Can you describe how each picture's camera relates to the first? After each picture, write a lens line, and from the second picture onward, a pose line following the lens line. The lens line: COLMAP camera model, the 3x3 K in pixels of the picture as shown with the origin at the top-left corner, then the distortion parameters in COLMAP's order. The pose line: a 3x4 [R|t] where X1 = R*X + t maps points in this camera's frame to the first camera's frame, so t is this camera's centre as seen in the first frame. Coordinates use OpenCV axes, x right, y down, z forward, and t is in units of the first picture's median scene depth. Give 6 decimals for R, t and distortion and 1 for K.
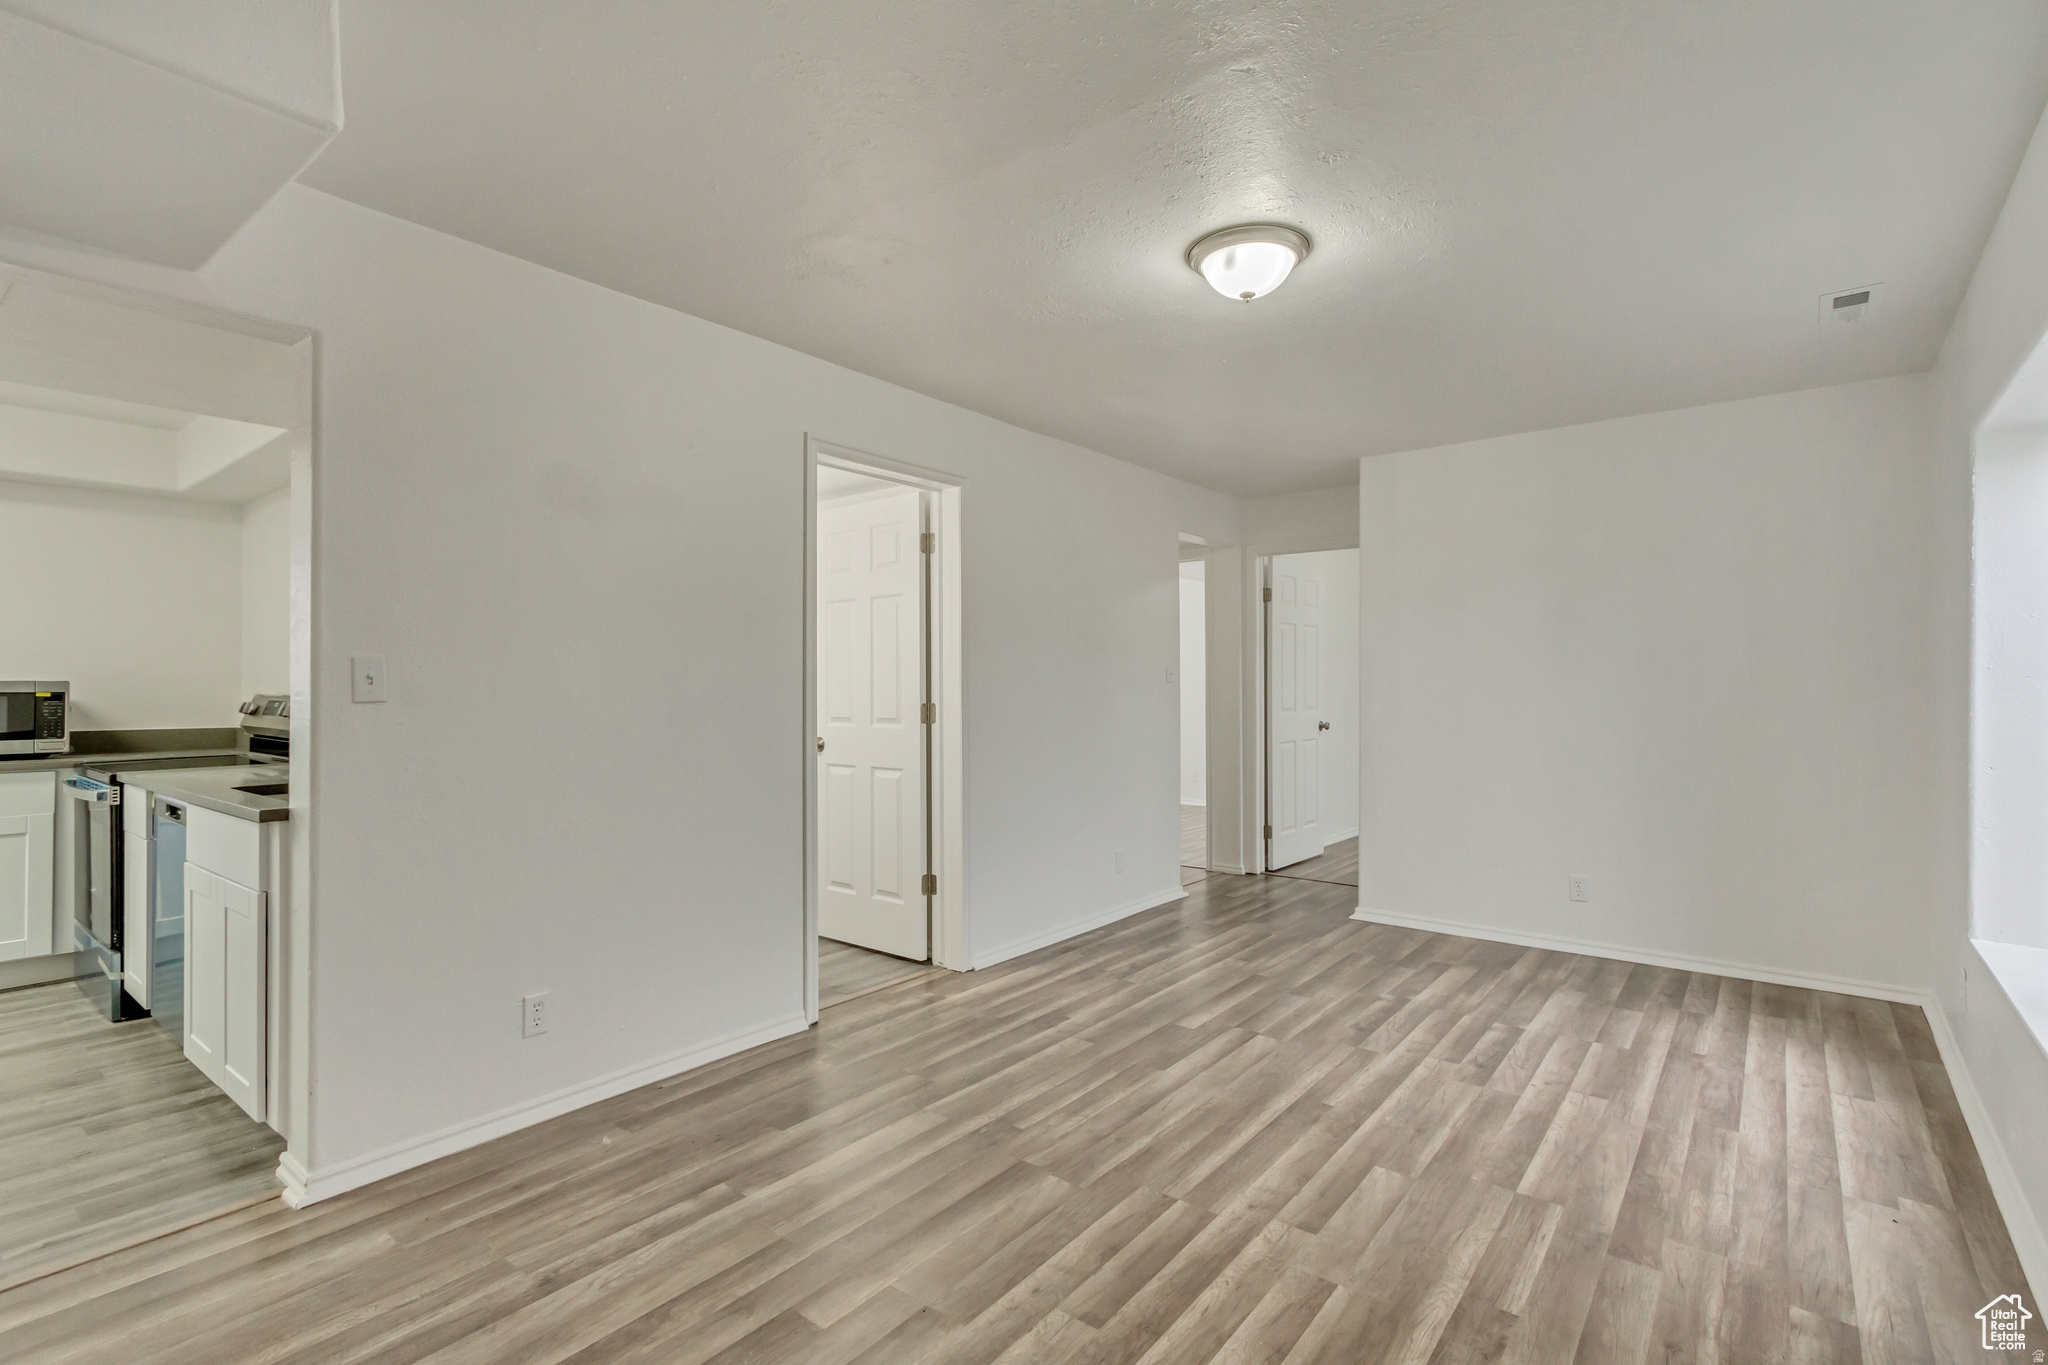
lens RADIAL K [[951.6, 0, 1024.0], [0, 951.6, 682.5], [0, 0, 1]] dist [0.001365, -0.001592]
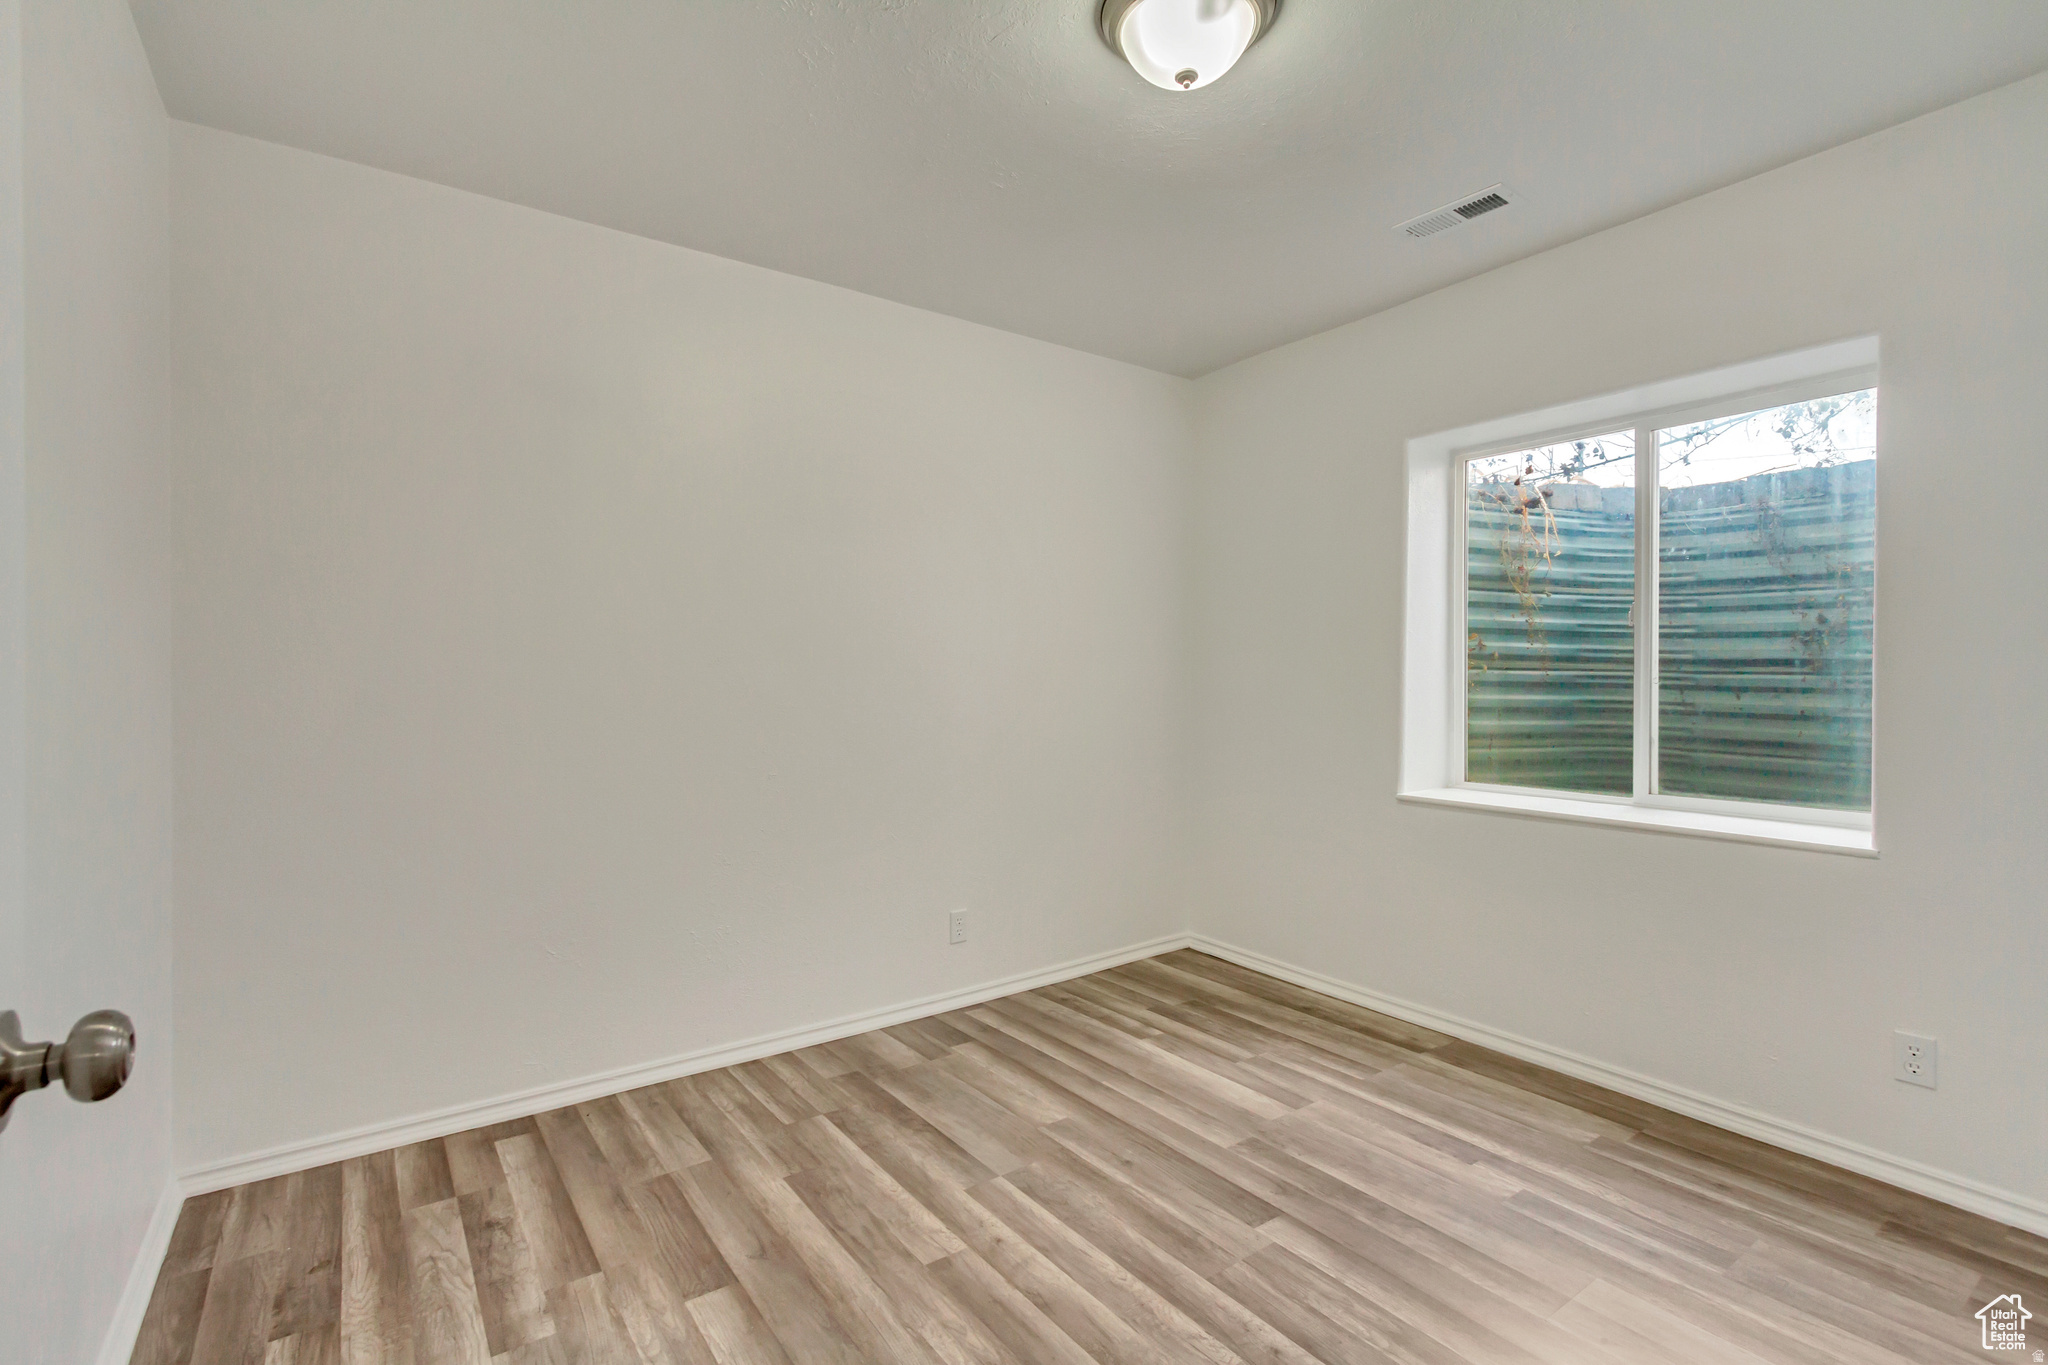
lens RADIAL K [[951.6, 0, 1024.0], [0, 951.6, 682.5], [0, 0, 1]] dist [0.001365, -0.001592]
pose [[-0.278801, 0.006756, -0.960325, 1.408062], [0.017161, 0.999851, 0.002052, 0.028482], [0.960196, -0.015908, -0.278875, 1.433213]]
